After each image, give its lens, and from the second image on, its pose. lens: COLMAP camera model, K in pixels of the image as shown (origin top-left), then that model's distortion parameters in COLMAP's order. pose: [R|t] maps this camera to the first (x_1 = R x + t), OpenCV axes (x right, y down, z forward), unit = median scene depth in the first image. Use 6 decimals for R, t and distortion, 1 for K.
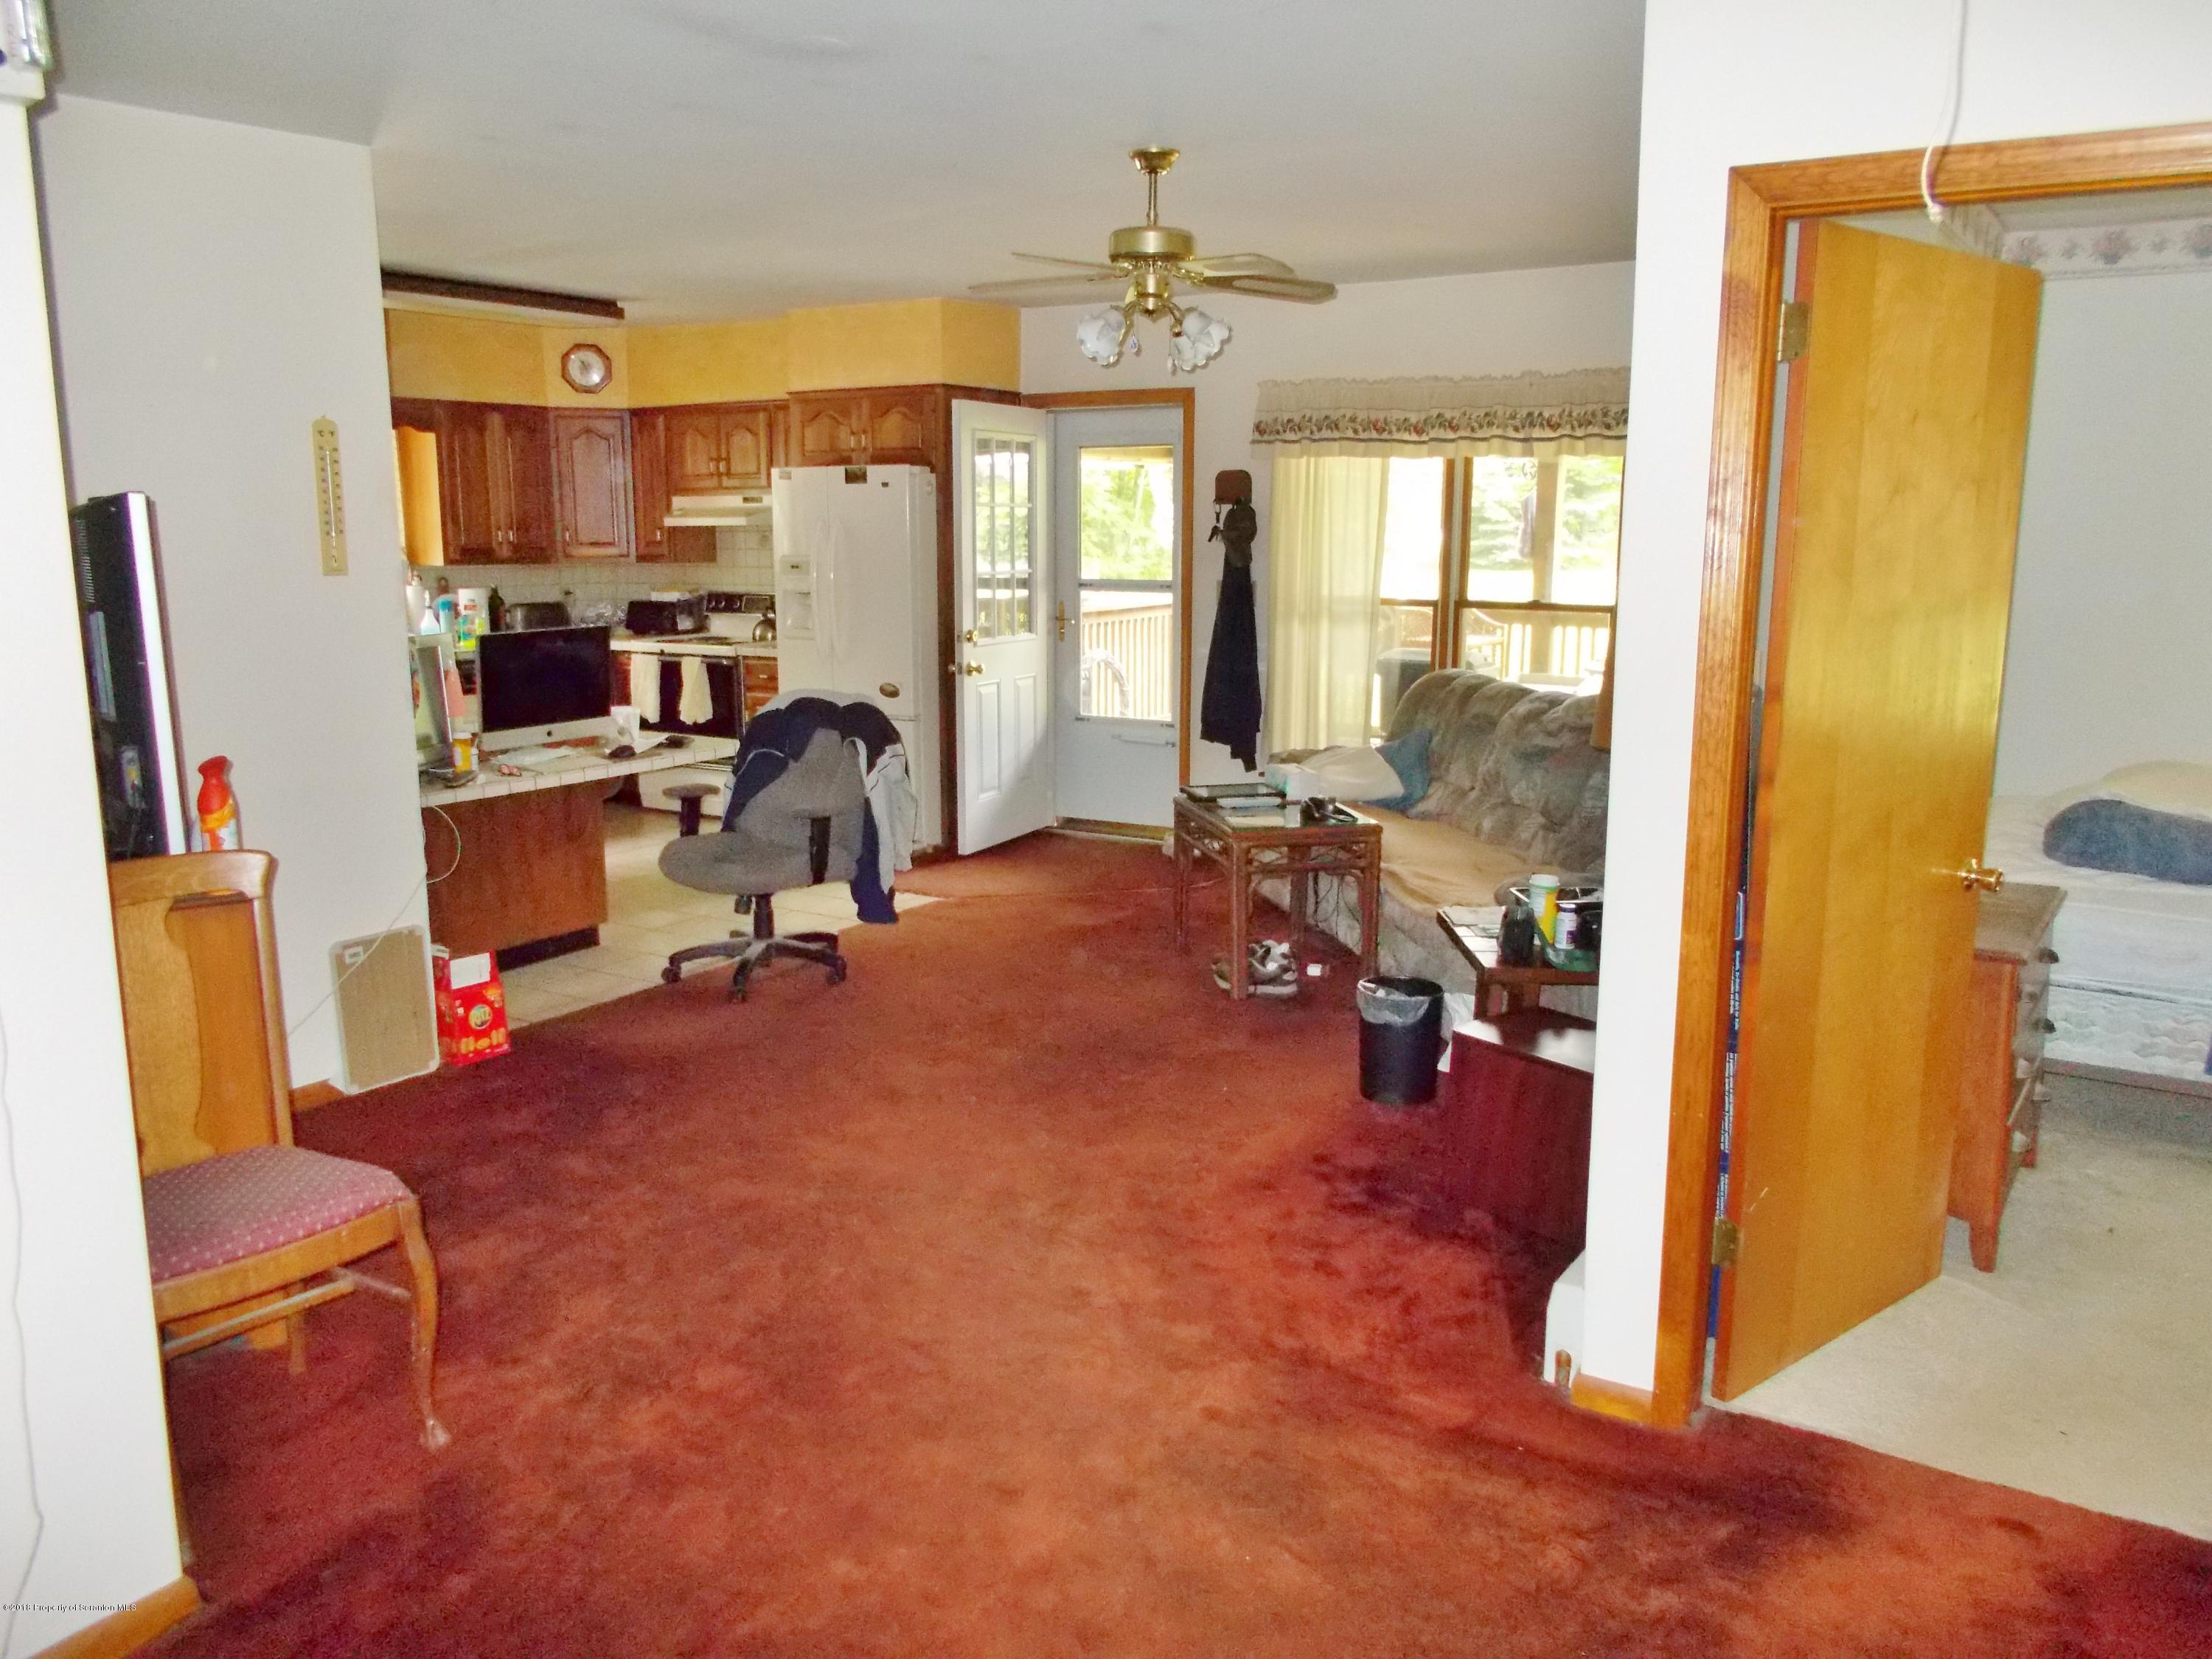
lens RADIAL K [[1686.8, 0, 1106.0], [0, 1686.8, 829.5], [0, 0, 1]] dist [-0.000690, 0.000840]
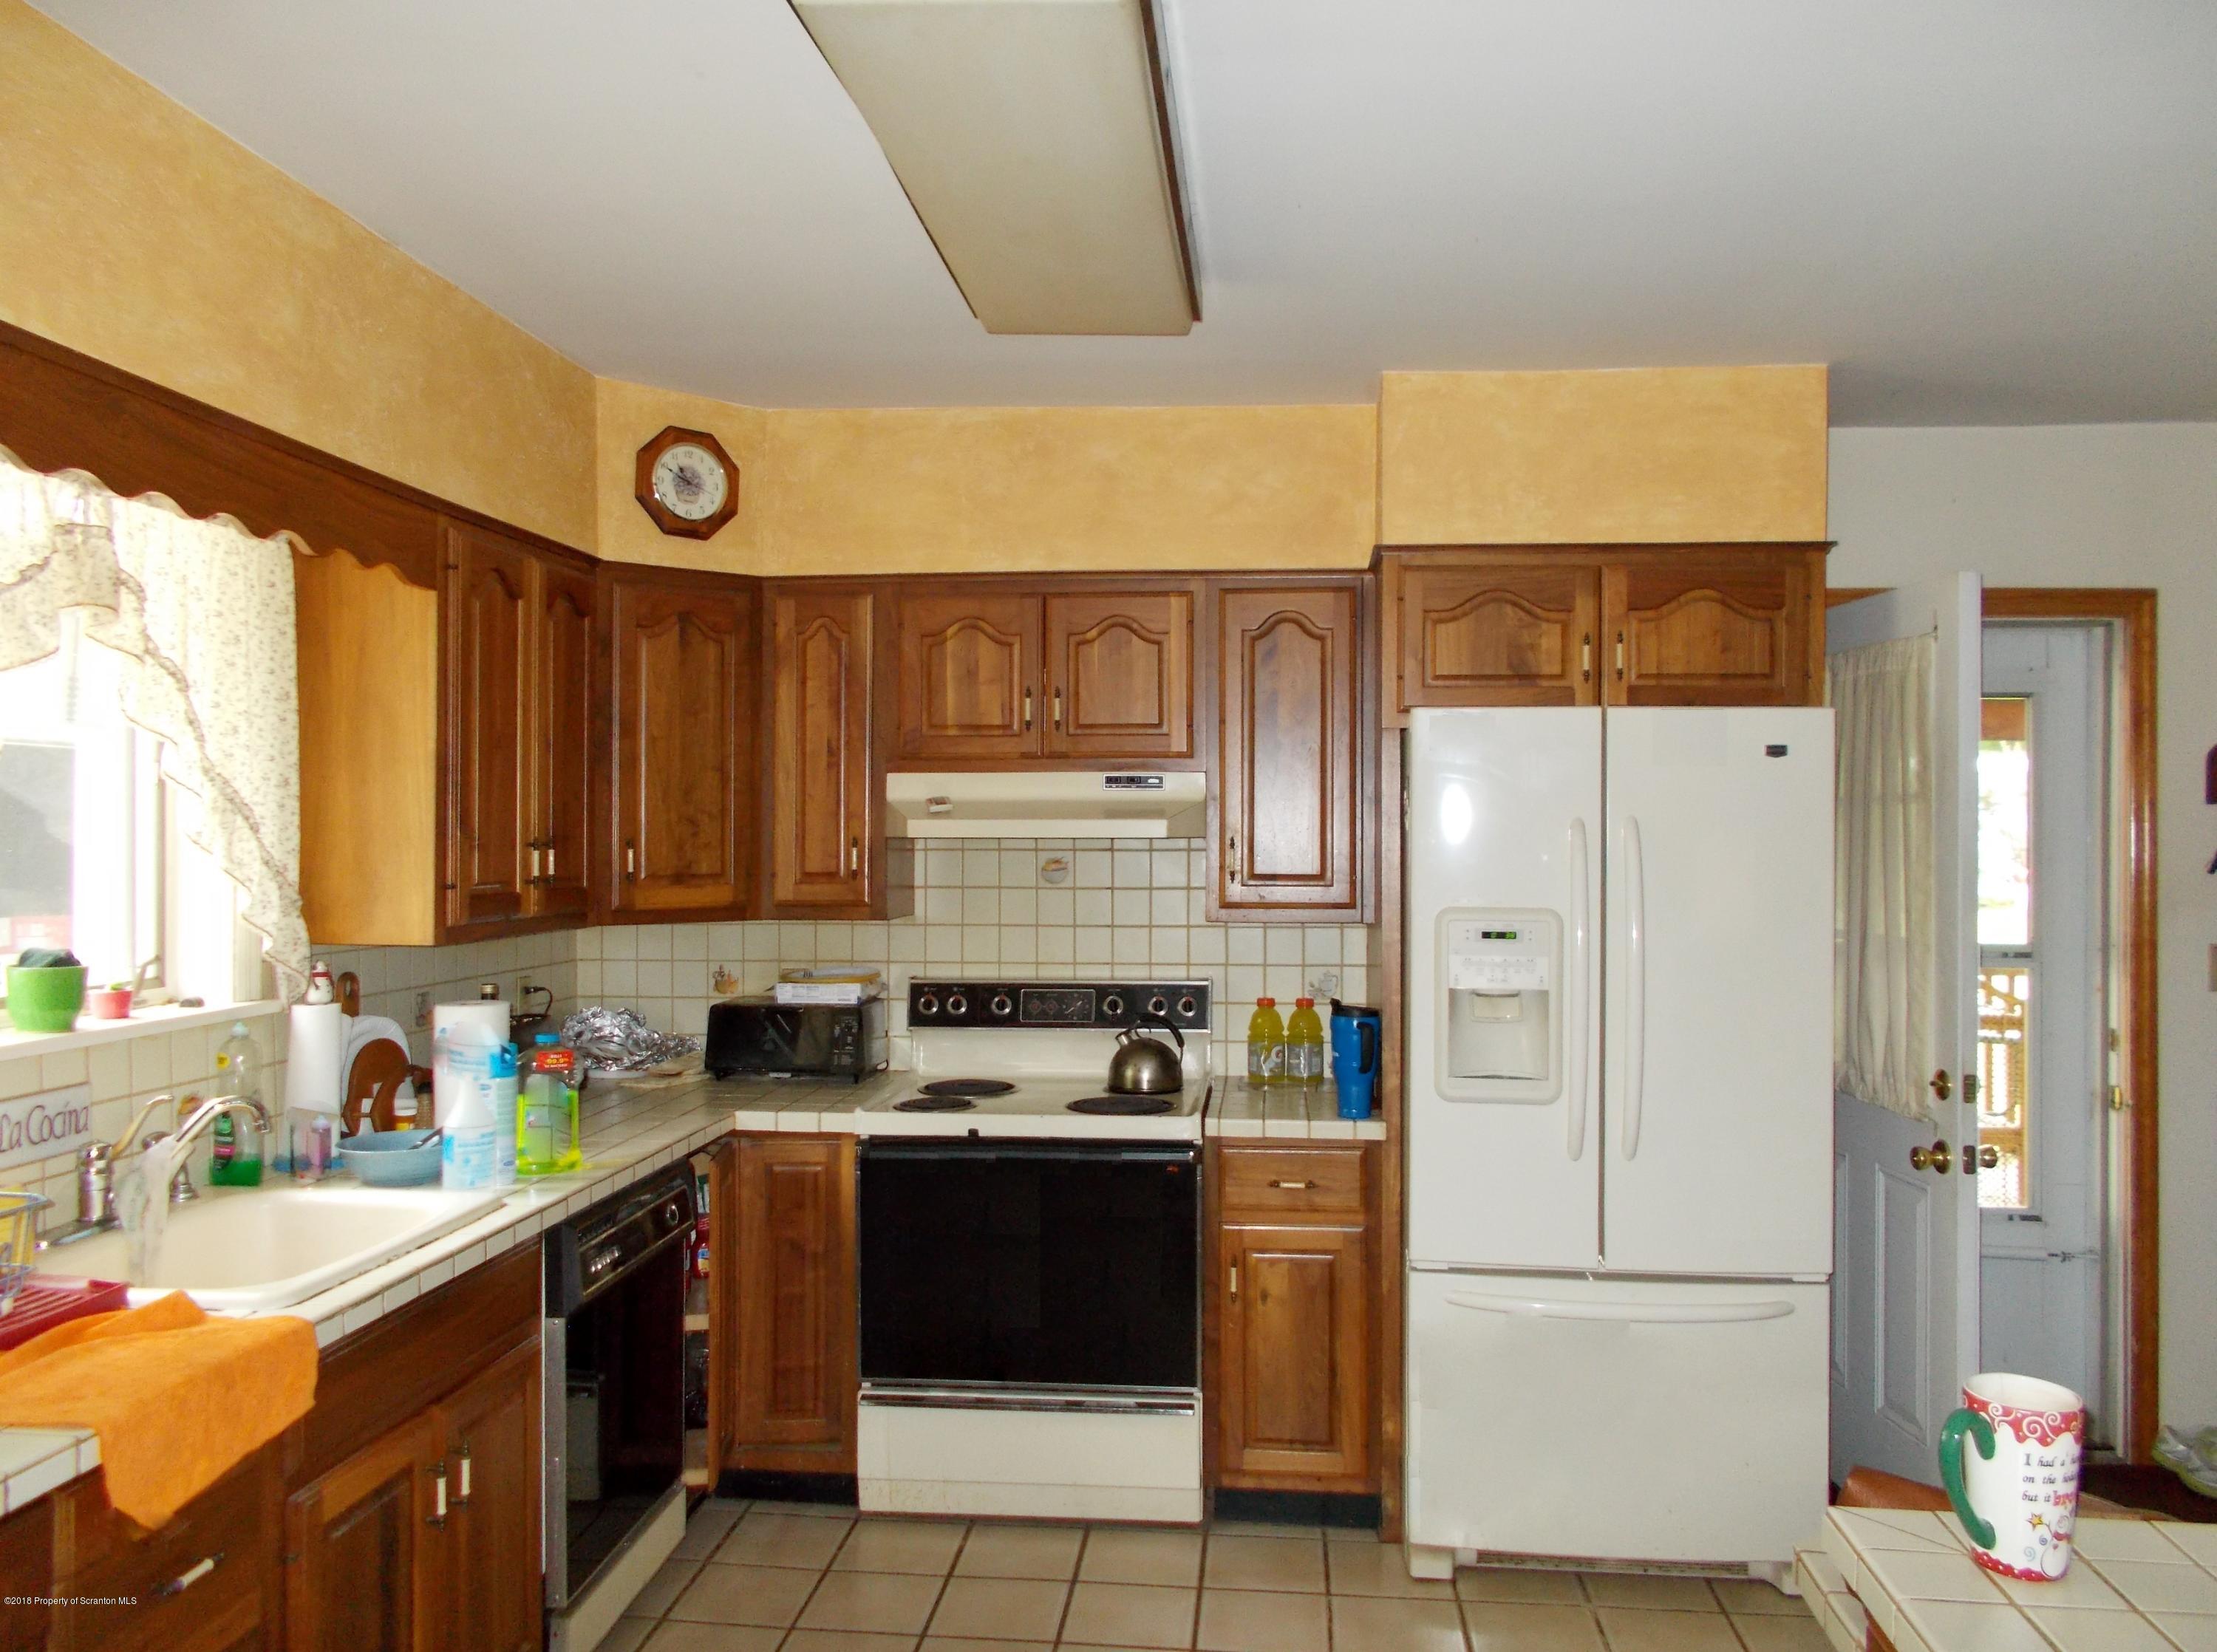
lens RADIAL K [[1690.4, 0, 1108.5], [0, 1690.4, 826.0], [0, 0, 1]] dist [-0.000690, 0.000840]
pose [[0.892821, 0.004001, 0.450394, -0.410411], [0.076845, 0.983947, -0.161070, -0.107858], [-0.443808, 0.178417, 0.878181, 0.586360]]
